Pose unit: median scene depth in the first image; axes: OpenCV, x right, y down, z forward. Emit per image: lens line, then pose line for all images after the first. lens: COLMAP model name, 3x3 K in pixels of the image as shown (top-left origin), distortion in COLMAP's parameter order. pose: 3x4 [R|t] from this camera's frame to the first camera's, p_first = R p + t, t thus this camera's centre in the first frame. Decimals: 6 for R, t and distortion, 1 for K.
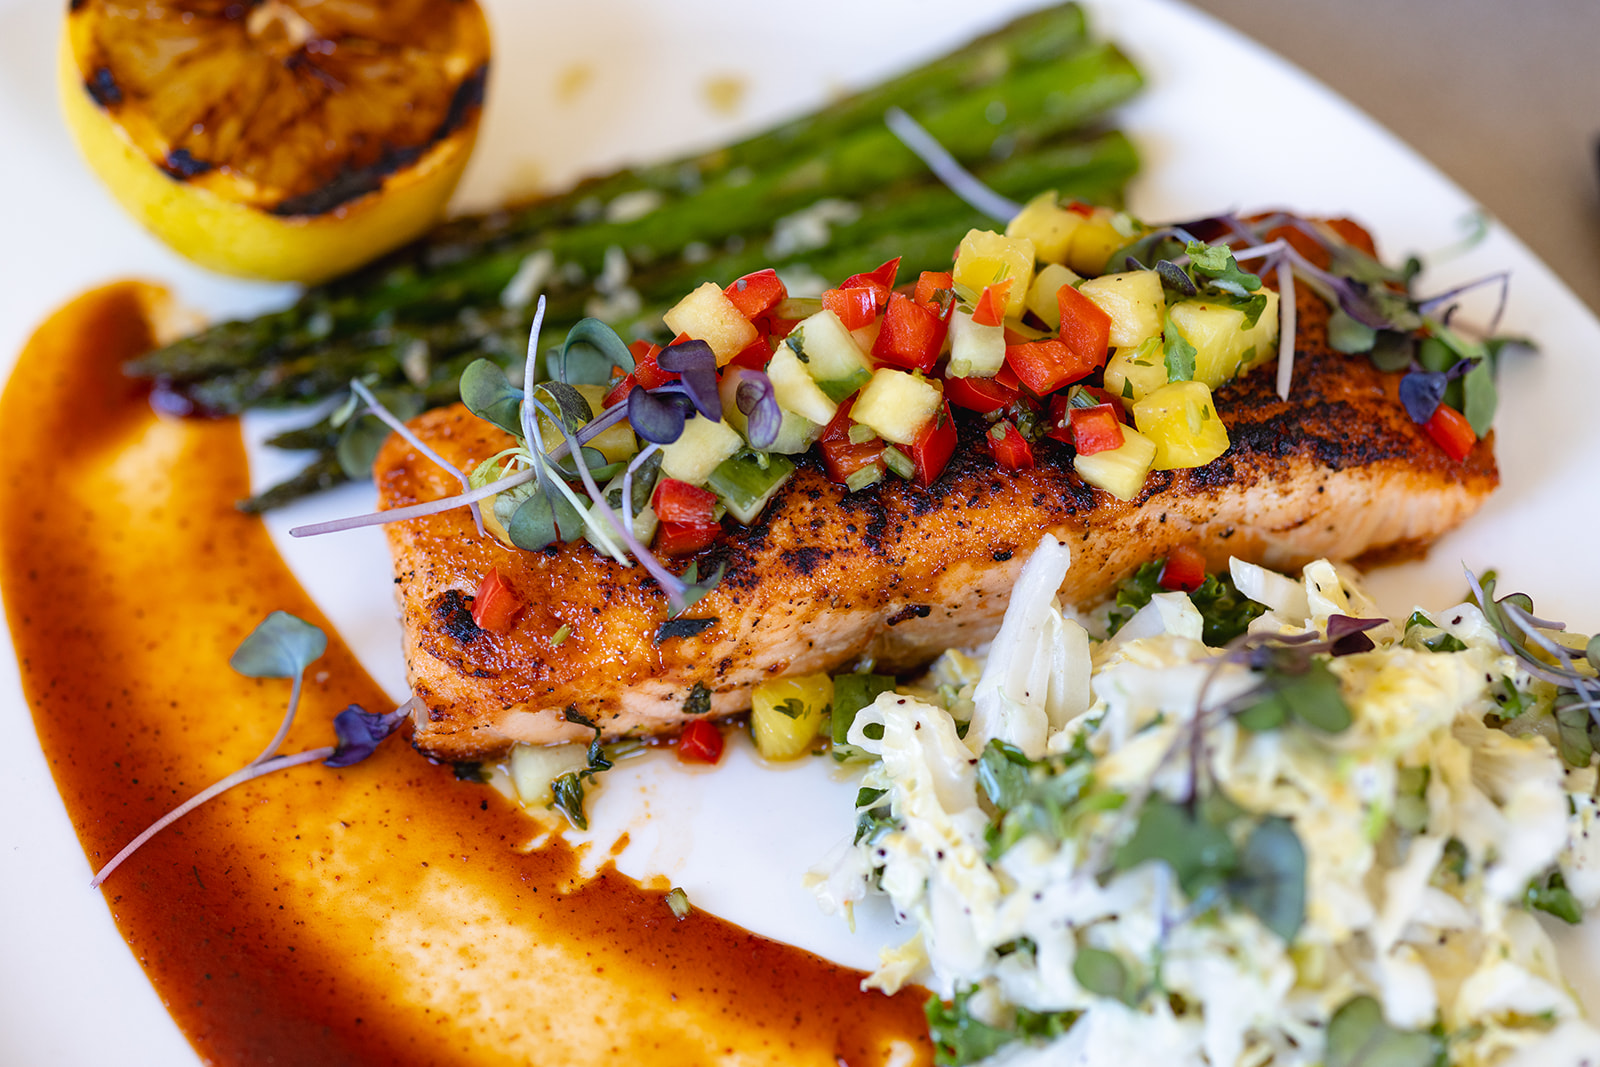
lens RADIAL K [[4791.3, 0, 800.0], [0, 4791.3, 533.5], [0, 0, 1]] dist [-0.067443, 1.387709]
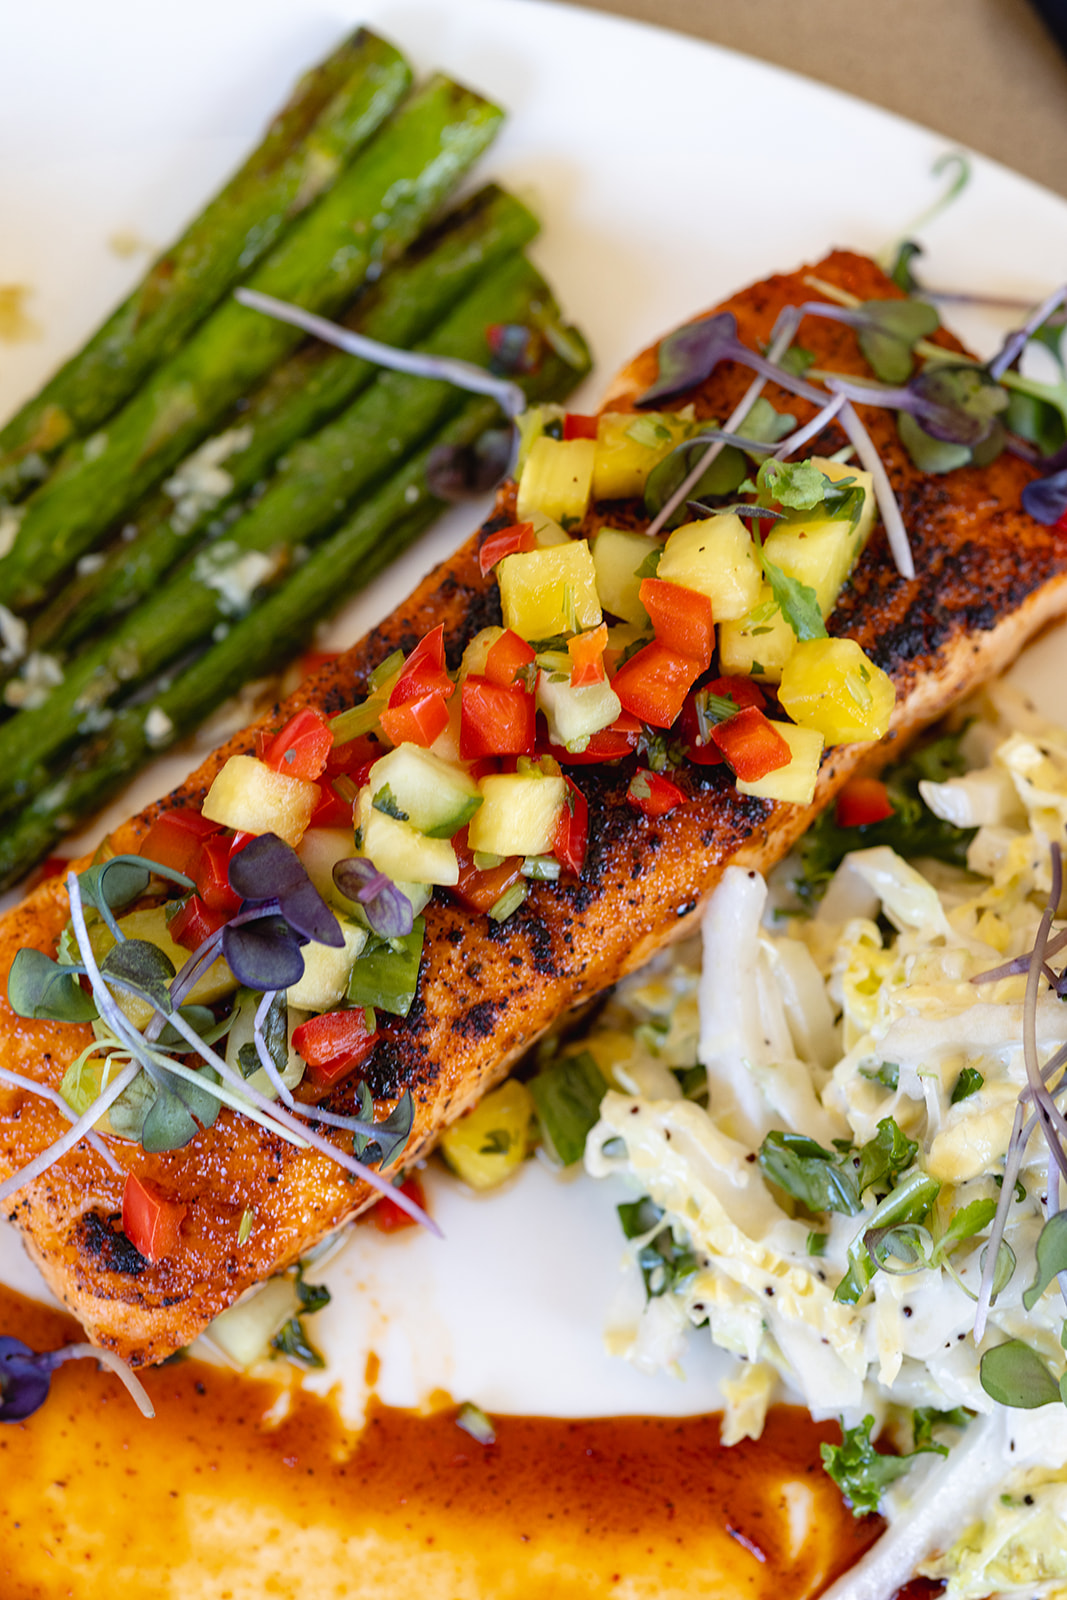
lens RADIAL K [[4791.3, 0, 533.5], [0, 4791.3, 800.0], [0, 0, 1]] dist [-0.067443, 1.387709]
pose [[0.904986, -0.401682, 0.140185, -0.090555], [0.320666, 0.860565, 0.395729, -0.349198], [-0.279595, -0.313177, 0.907605, 0.261300]]
